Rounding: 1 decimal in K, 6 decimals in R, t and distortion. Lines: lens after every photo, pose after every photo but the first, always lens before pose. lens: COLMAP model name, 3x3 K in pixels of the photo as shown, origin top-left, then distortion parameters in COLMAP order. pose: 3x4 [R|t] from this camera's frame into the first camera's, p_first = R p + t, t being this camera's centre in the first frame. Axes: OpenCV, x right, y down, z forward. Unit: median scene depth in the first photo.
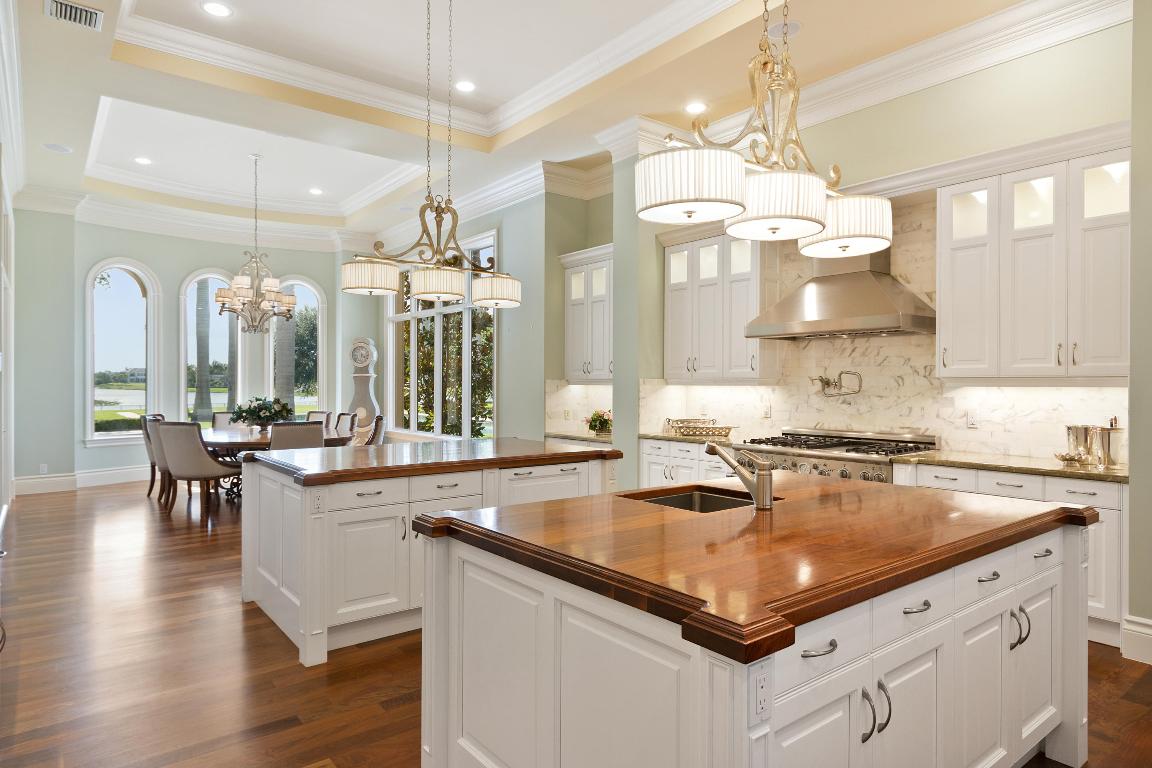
lens RADIAL K [[662.9, 0, 576.0], [0, 662.9, 384.0], [0, 0, 1]] dist [-0.001907, -0.000692]
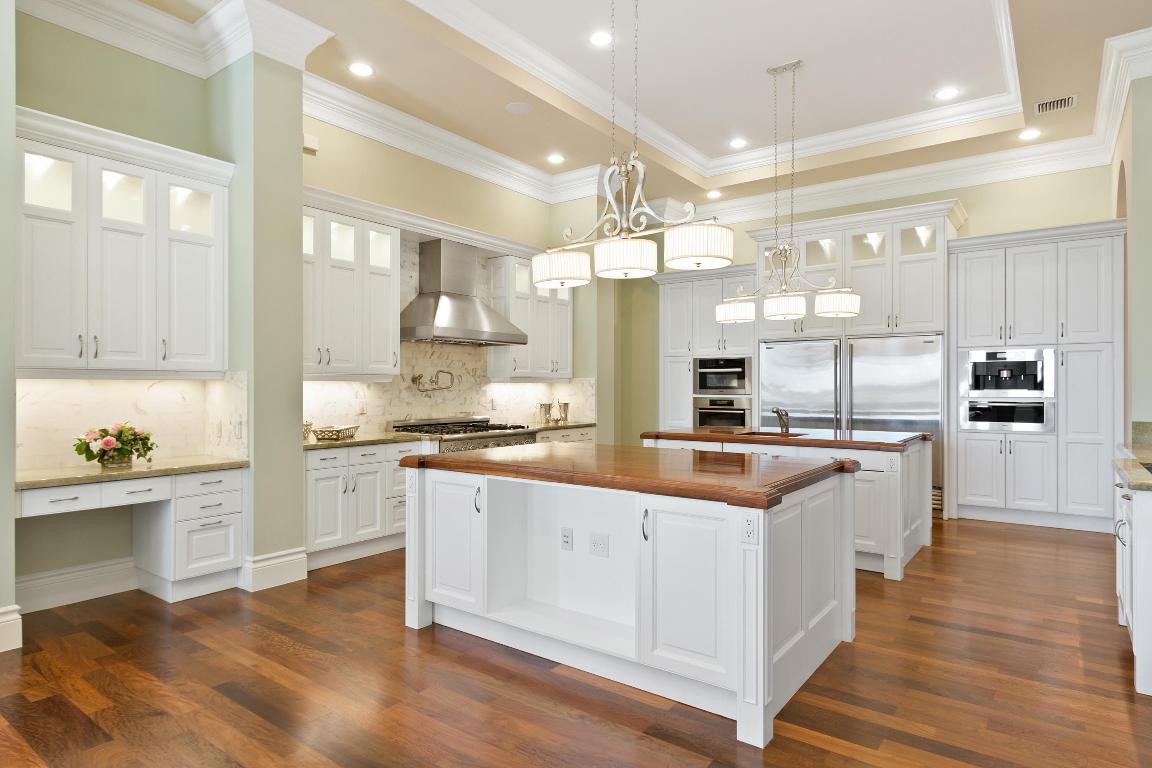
lens RADIAL K [[662.9, 0, 576.0], [0, 662.9, 384.0], [0, 0, 1]] dist [-0.001907, -0.000692]
pose [[-0.253848, -0.005948, 0.967226, -0.776409], [-0.013383, 0.999907, 0.002637, -0.000914], [-0.967152, -0.012275, -0.253904, 0.972541]]
